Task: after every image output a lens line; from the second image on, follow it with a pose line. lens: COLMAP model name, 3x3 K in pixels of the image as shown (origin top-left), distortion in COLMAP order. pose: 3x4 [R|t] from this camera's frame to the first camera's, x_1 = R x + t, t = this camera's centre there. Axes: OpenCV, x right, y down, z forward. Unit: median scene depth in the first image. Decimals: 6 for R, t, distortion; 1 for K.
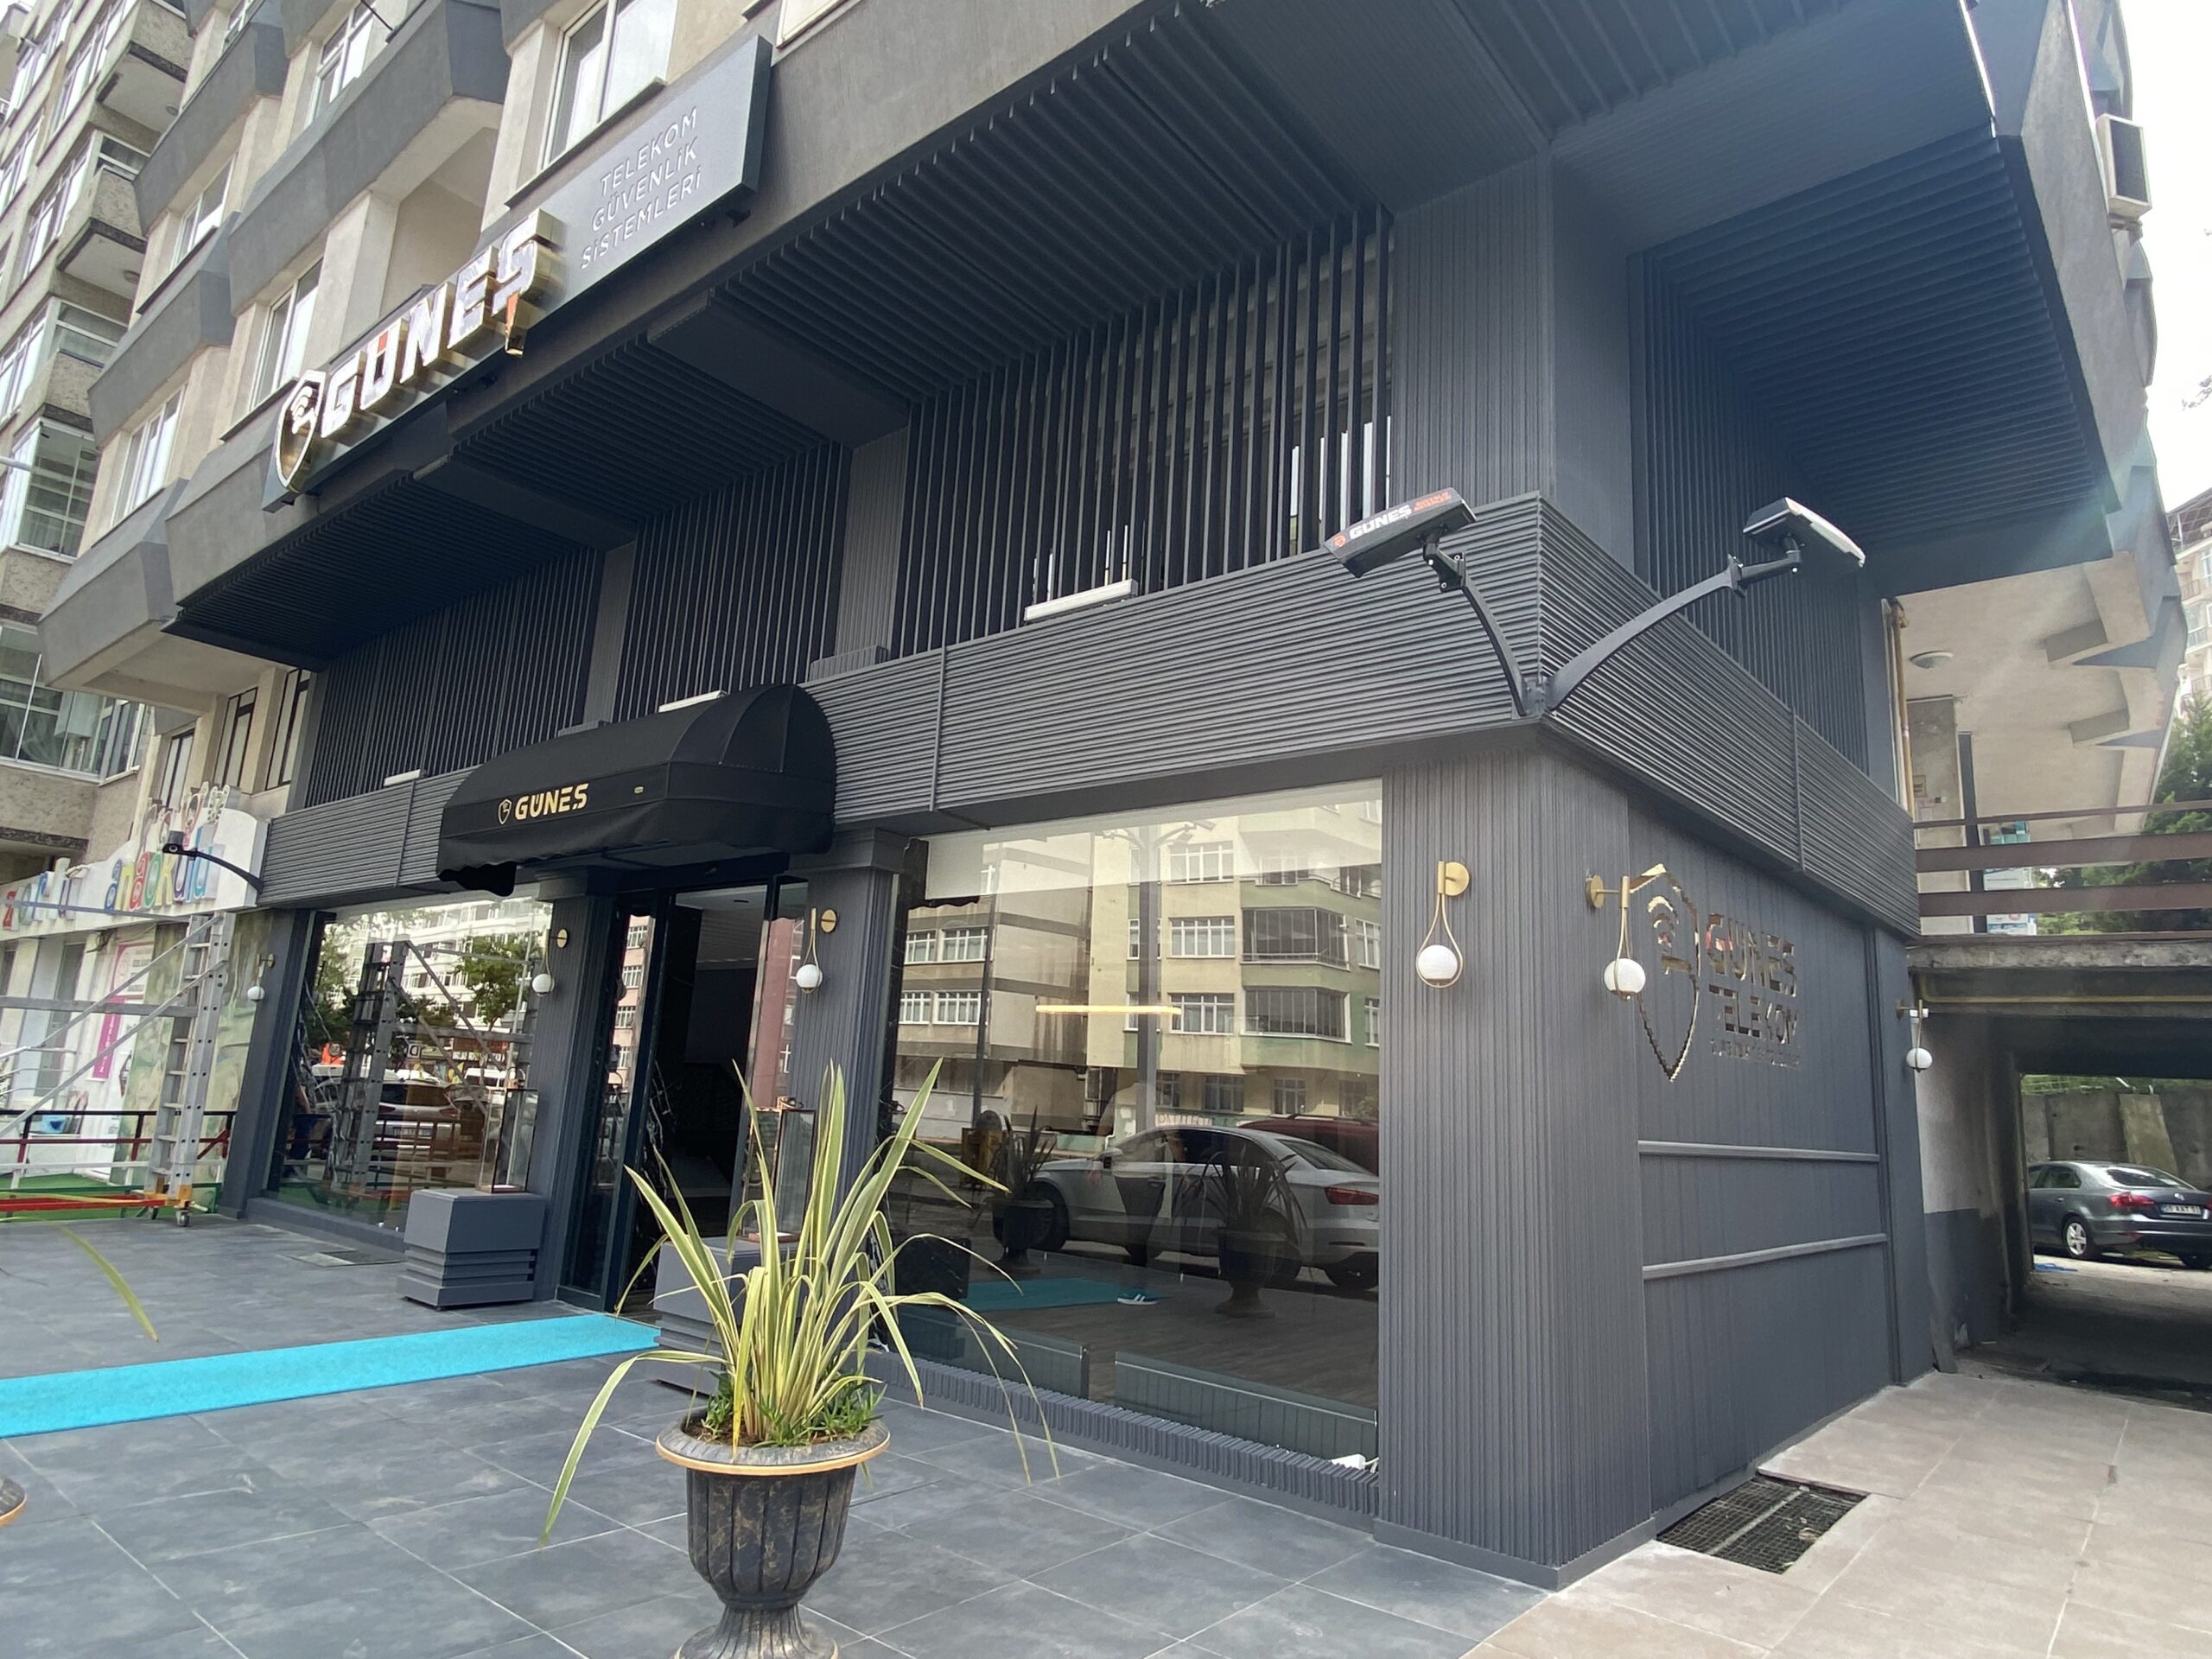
lens RADIAL K [[1327.5, 0, 1108.4], [0, 1327.5, 821.0], [0, 0, 1]] dist [-0.000858, -0.000905]
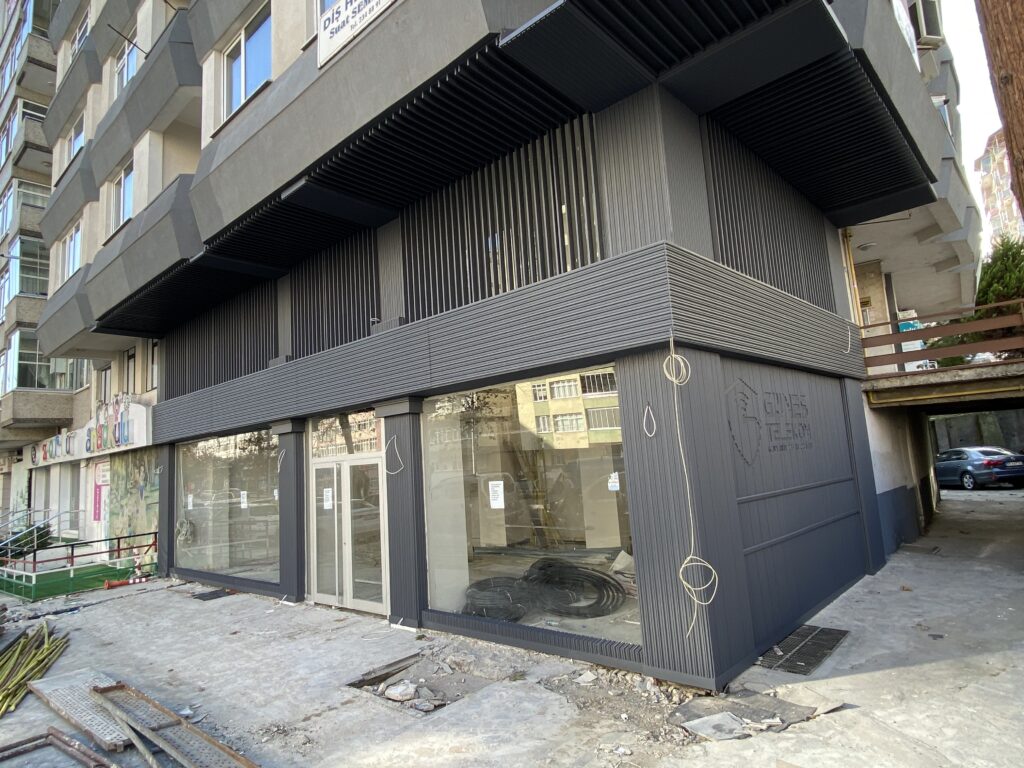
lens RADIAL K [[594.8, 0, 511.7], [0, 594.8, 386.5], [0, 0, 1]] dist [-0.001031, -0.000228]
pose [[0.992051, -0.124521, -0.018137, 0.011719], [0.125484, 0.989714, 0.068706, -0.027665], [0.009395, -0.070436, 0.997472, -0.020589]]
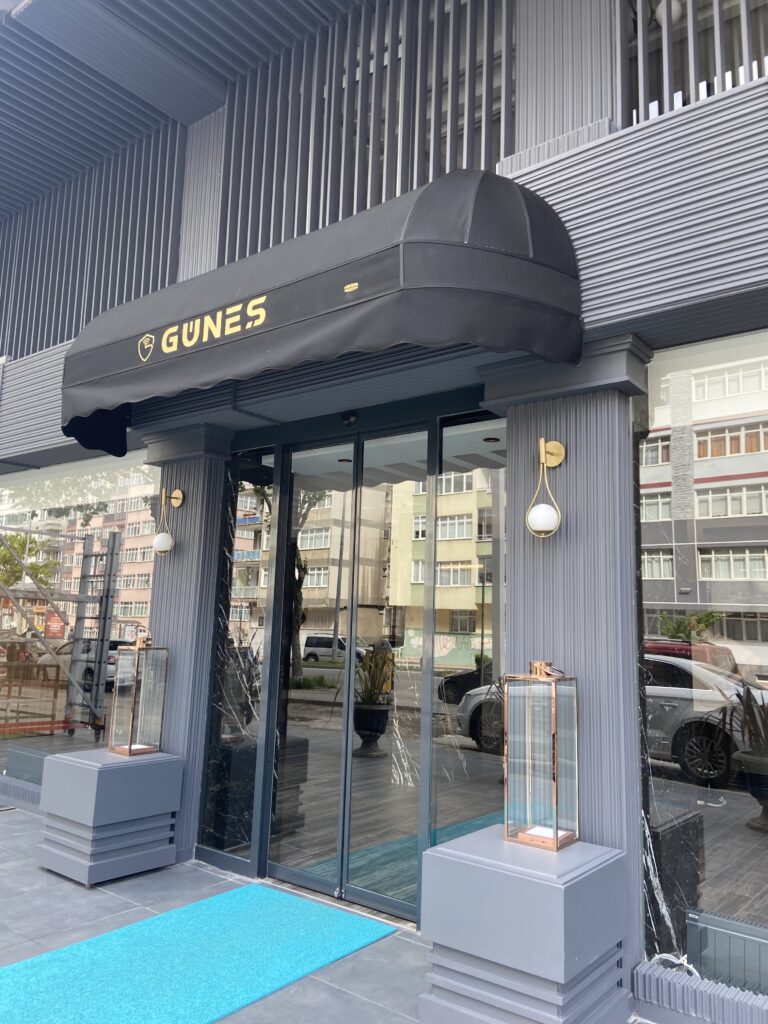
lens RADIAL K [[779.9, 0, 381.6], [0, 779.9, 505.6], [0, 0, 1]] dist [0.006633, -0.007081]
pose [[0.999737, -0.016285, 0.016120, -0.214041], [0.015368, 0.998345, 0.055420, 0.050347], [-0.016996, -0.055158, 0.998333, 0.325742]]
